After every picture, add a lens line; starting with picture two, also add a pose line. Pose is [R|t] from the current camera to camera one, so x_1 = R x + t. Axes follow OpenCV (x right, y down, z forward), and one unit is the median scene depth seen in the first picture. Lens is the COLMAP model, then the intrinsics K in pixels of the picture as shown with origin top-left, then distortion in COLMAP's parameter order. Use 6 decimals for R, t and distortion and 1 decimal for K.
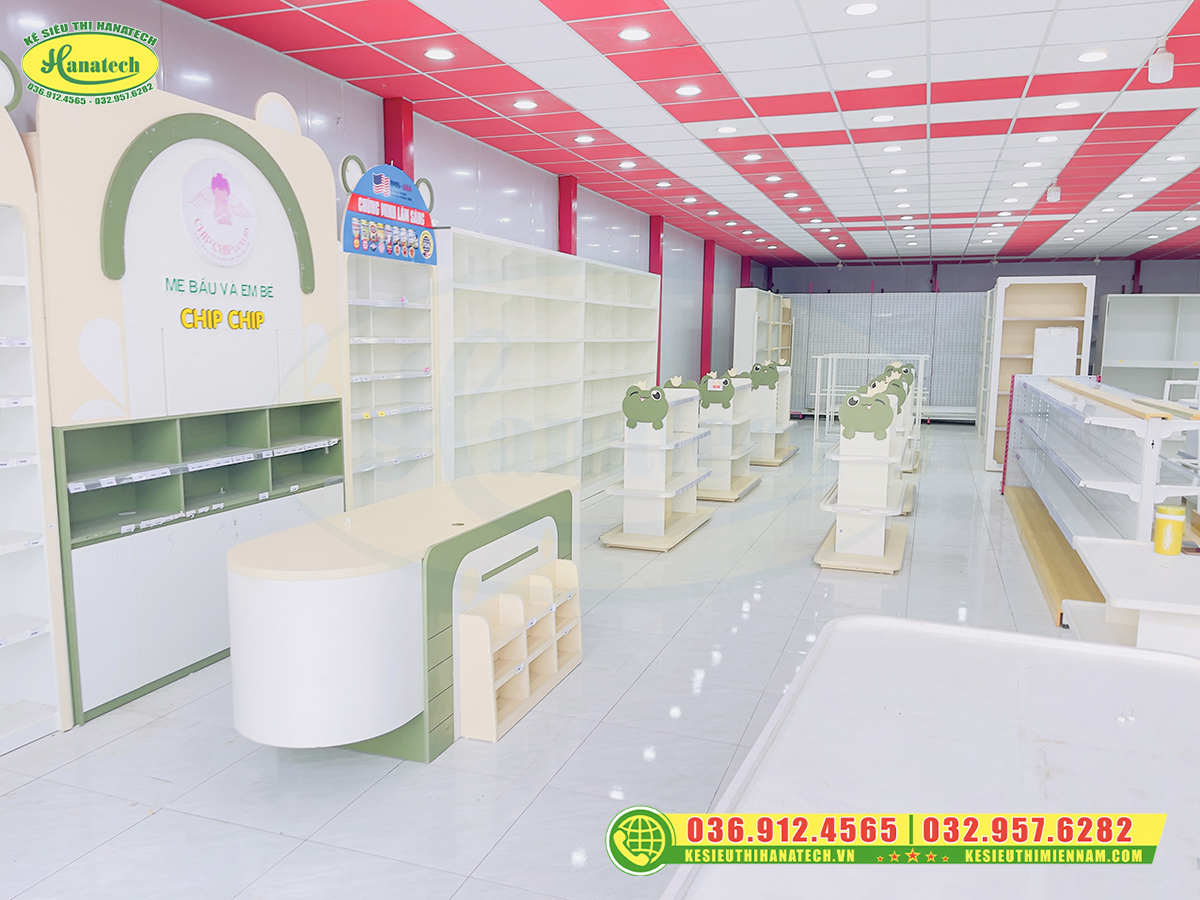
lens RADIAL K [[908.0, 0, 604.5], [0, 908.0, 453.2], [0, 0, 1]] dist [0.075222, -0.106576]
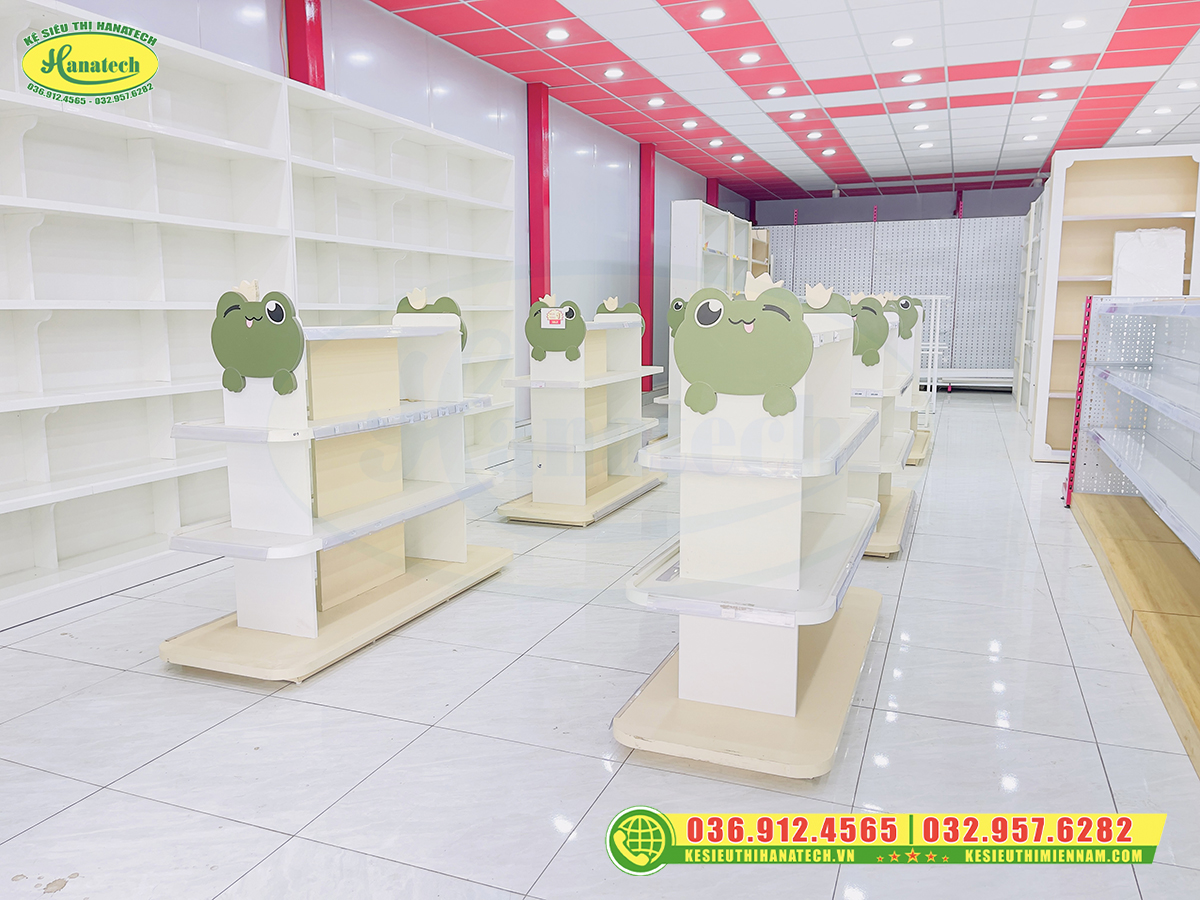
lens RADIAL K [[905.6, 0, 600.0], [0, 905.6, 450.0], [0, 0, 1]] dist [0.068469, -0.093717]
pose [[0.999407, -0.008136, -0.033470, 0.220821], [0.008860, 0.999729, 0.021540, -0.007764], [0.033286, -0.021824, 0.999208, 0.575024]]
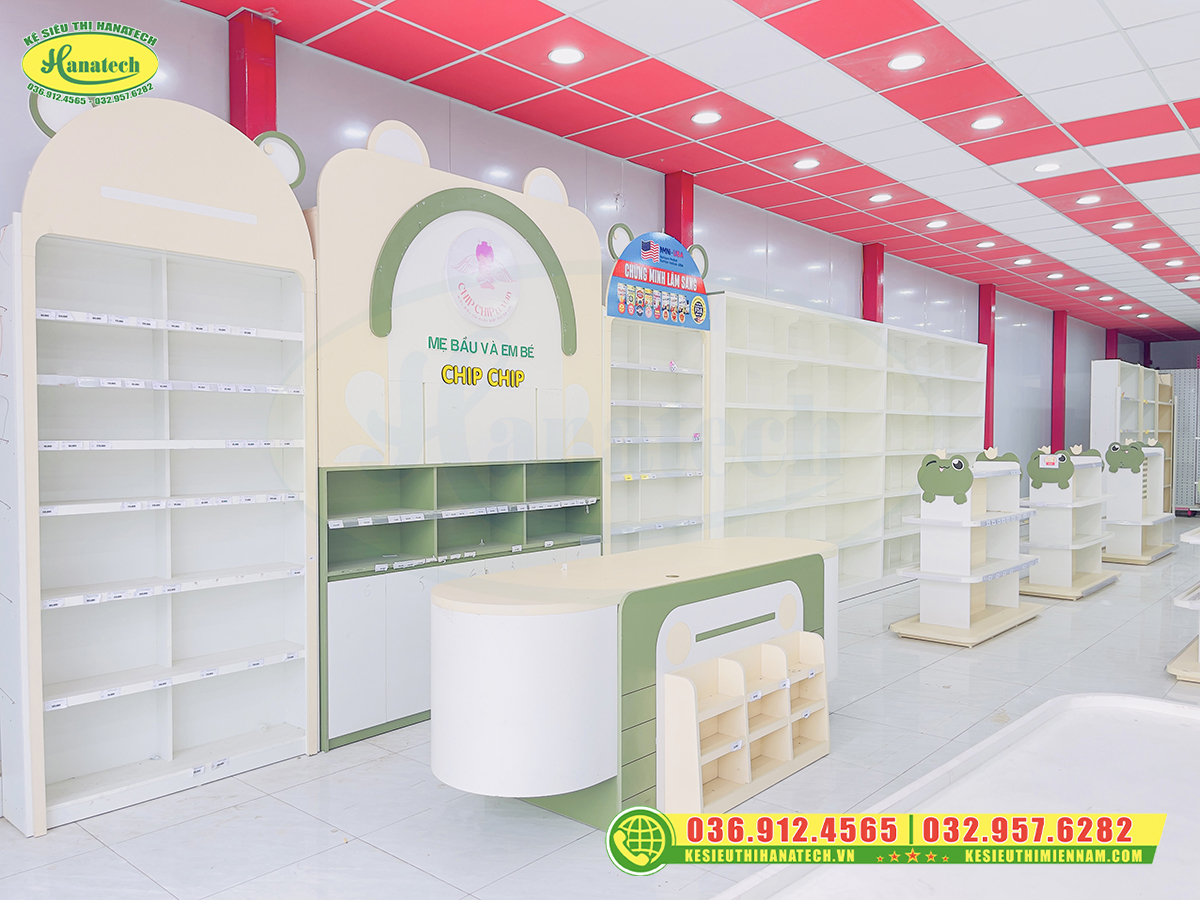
lens RADIAL K [[905.6, 0, 600.0], [0, 905.6, 450.0], [0, 0, 1]] dist [0.068469, -0.093717]
pose [[0.930129, -0.002642, -0.367224, 0.058955], [-0.038113, 0.993880, -0.103686, 0.026110], [0.365250, 0.110437, 0.924335, 0.057347]]
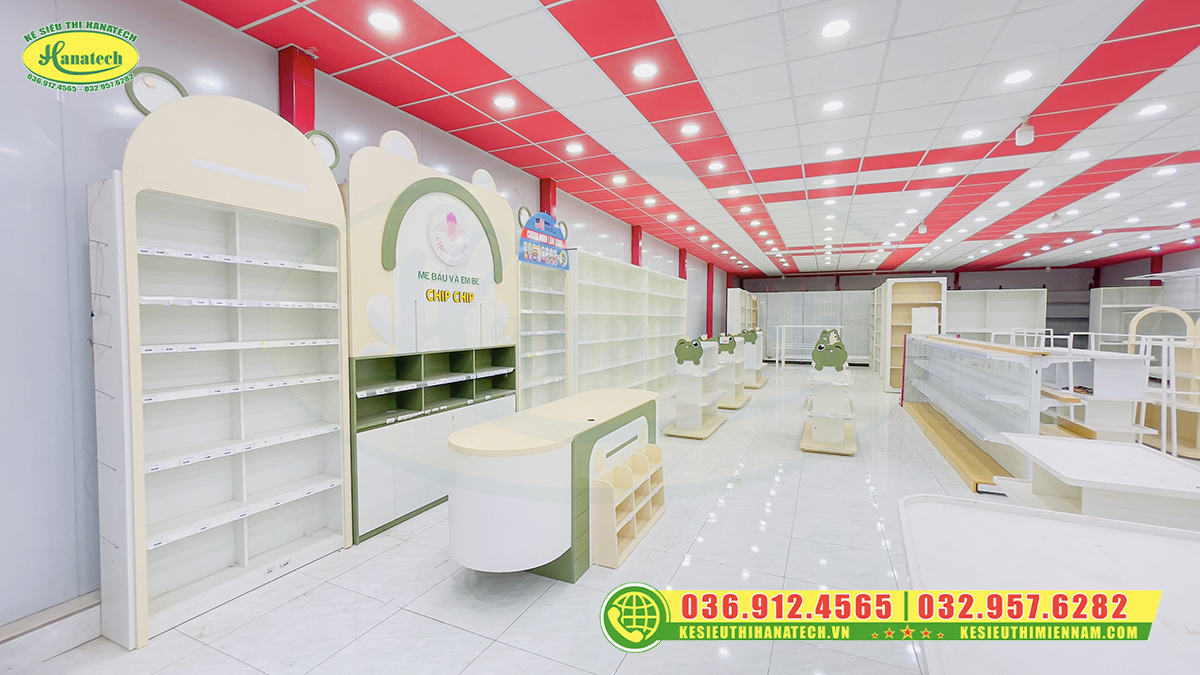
lens RADIAL K [[487.5, 0, 597.2], [0, 487.5, 336.1], [0, 0, 1]] dist [-0.007608, 0.004028]
pose [[0.995273, -0.005769, -0.096942, -0.036806], [-0.003664, 0.995293, -0.096841, 0.008338], [0.097044, 0.096738, 0.990568, 0.088917]]
